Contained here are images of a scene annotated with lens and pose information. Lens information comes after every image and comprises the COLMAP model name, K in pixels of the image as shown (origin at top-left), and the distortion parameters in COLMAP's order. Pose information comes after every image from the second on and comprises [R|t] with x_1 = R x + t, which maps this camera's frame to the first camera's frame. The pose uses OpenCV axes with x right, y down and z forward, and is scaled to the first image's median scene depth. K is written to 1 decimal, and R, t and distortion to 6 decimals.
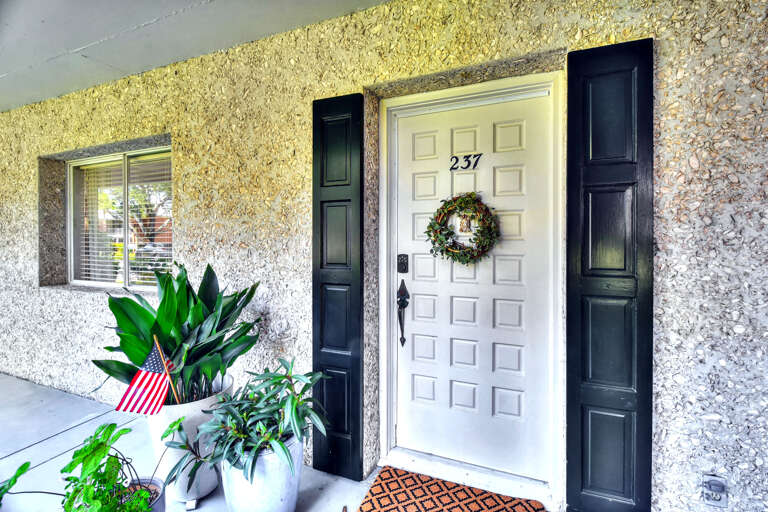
lens RADIAL K [[344.4, 0, 386.3], [0, 344.4, 250.9], [0, 0, 1]] dist [-0.003794, -0.000204]
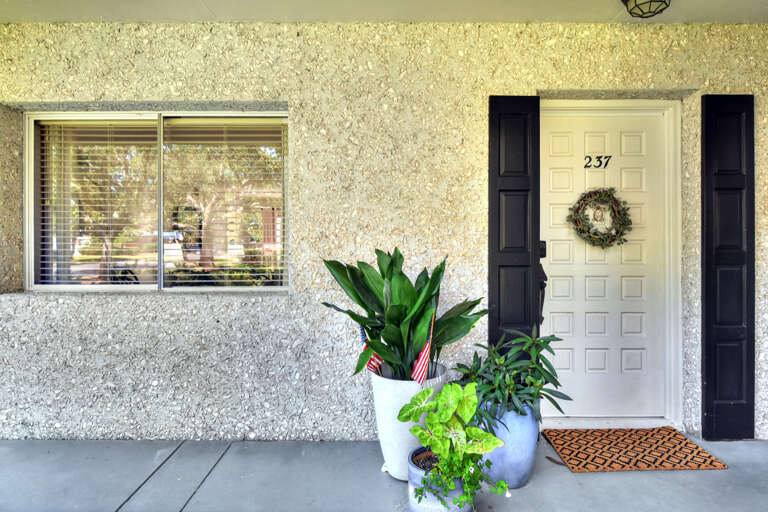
lens RADIAL K [[484.4, 0, 384.2], [0, 484.4, 255.6], [0, 0, 1]] dist [0.001386, -0.002850]
pose [[0.928821, -0.008325, 0.370435, -1.051805], [0.010027, 0.999946, -0.002669, 0.060146], [-0.370393, 0.006193, 0.928855, -0.267114]]
